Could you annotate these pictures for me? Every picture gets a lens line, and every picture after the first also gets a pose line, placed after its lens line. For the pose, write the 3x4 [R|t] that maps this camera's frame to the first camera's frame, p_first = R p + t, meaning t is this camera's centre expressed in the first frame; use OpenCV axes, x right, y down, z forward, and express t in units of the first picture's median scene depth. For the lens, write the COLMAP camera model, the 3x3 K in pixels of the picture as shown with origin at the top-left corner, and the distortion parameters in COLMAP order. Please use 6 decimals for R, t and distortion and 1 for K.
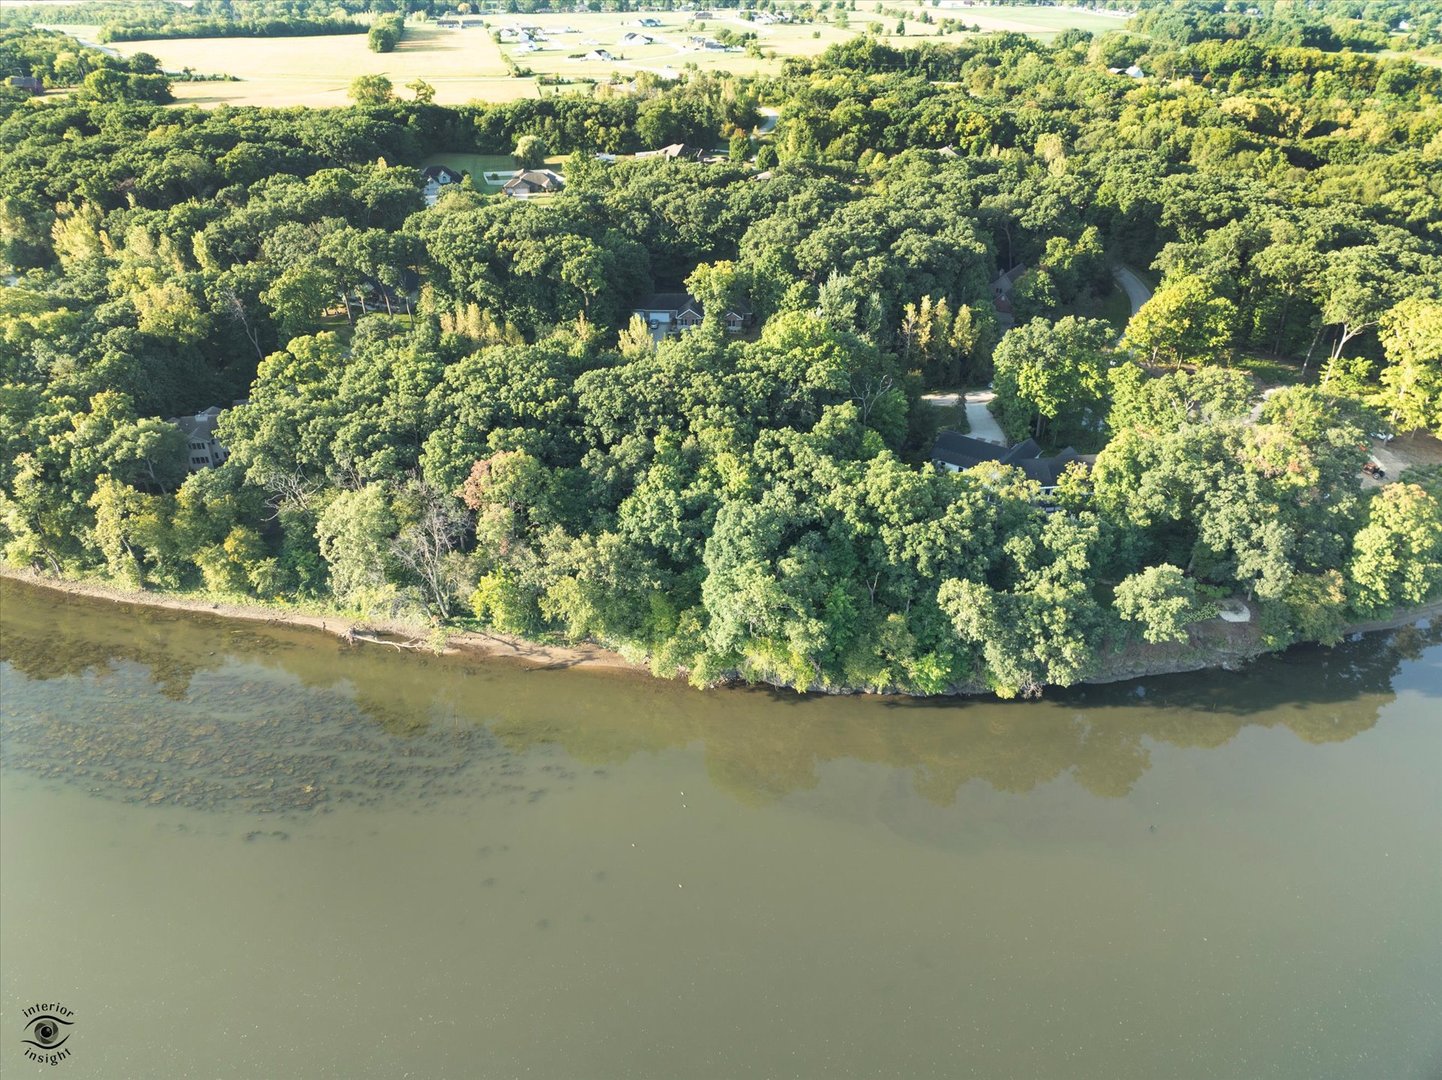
lens RADIAL K [[1031.6, 0, 723.4], [0, 1031.6, 539.6], [0, 0, 1]] dist [-0.043454, 0.009177]
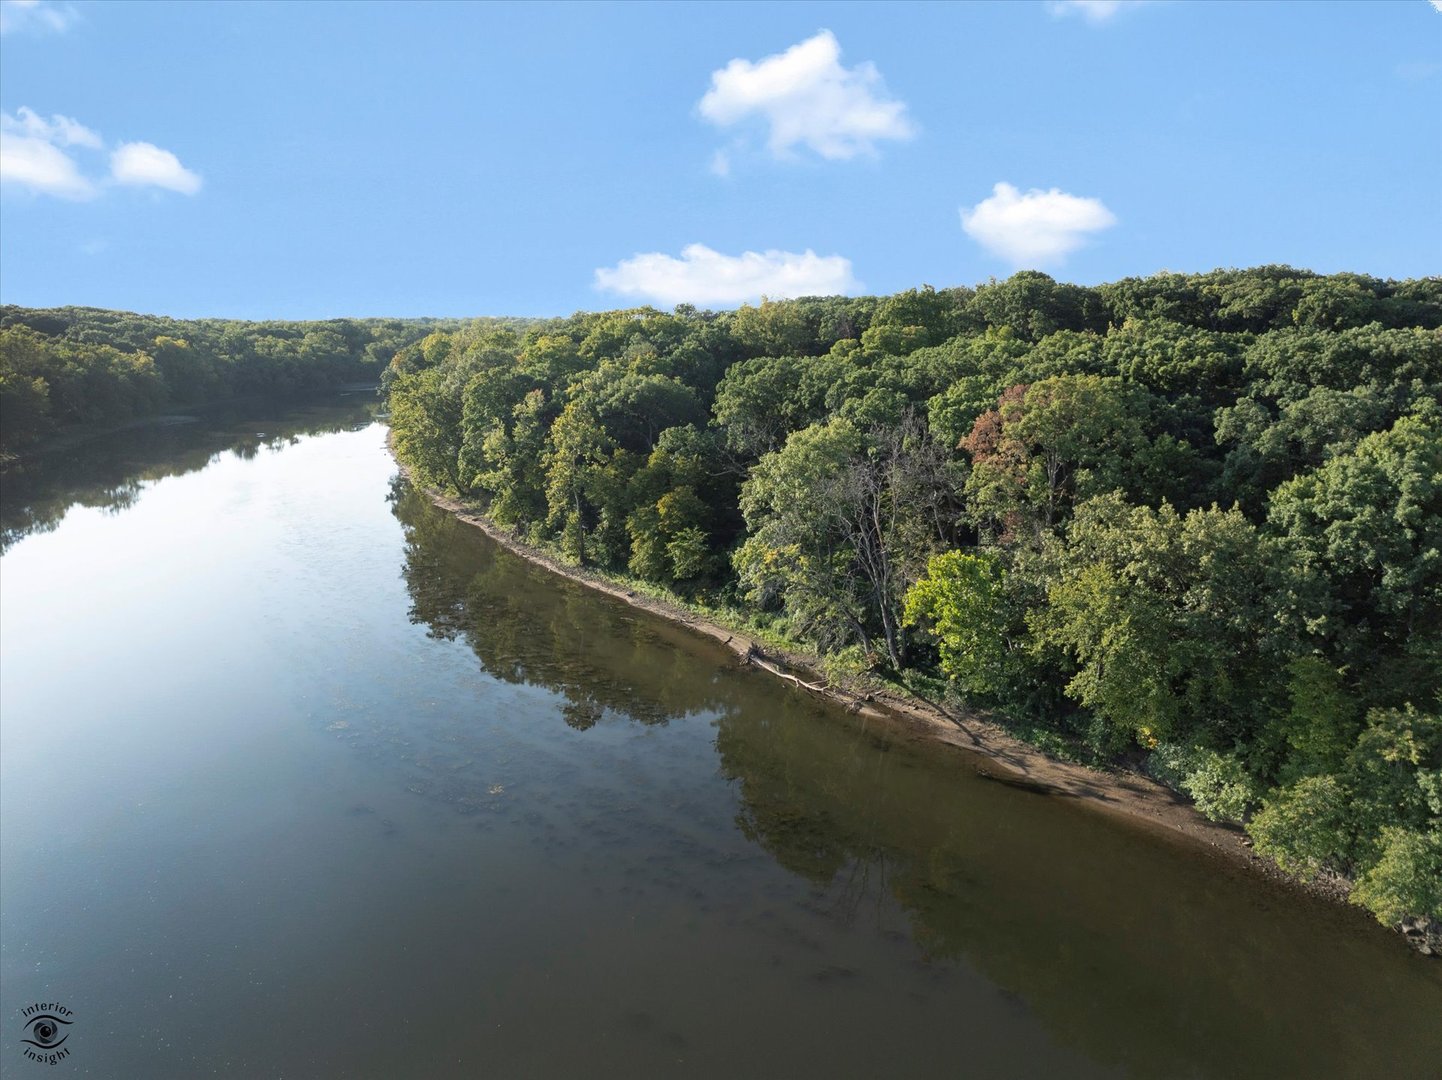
lens RADIAL K [[1031.6, 0, 715.9], [0, 1031.6, 536.5], [0, 0, 1]] dist [-0.043454, 0.009177]
pose [[0.744625, 0.144168, -0.651728, 0.011868], [-0.334675, 0.925434, -0.177665, 0.140122], [0.577518, 0.350411, 0.737350, 0.501385]]
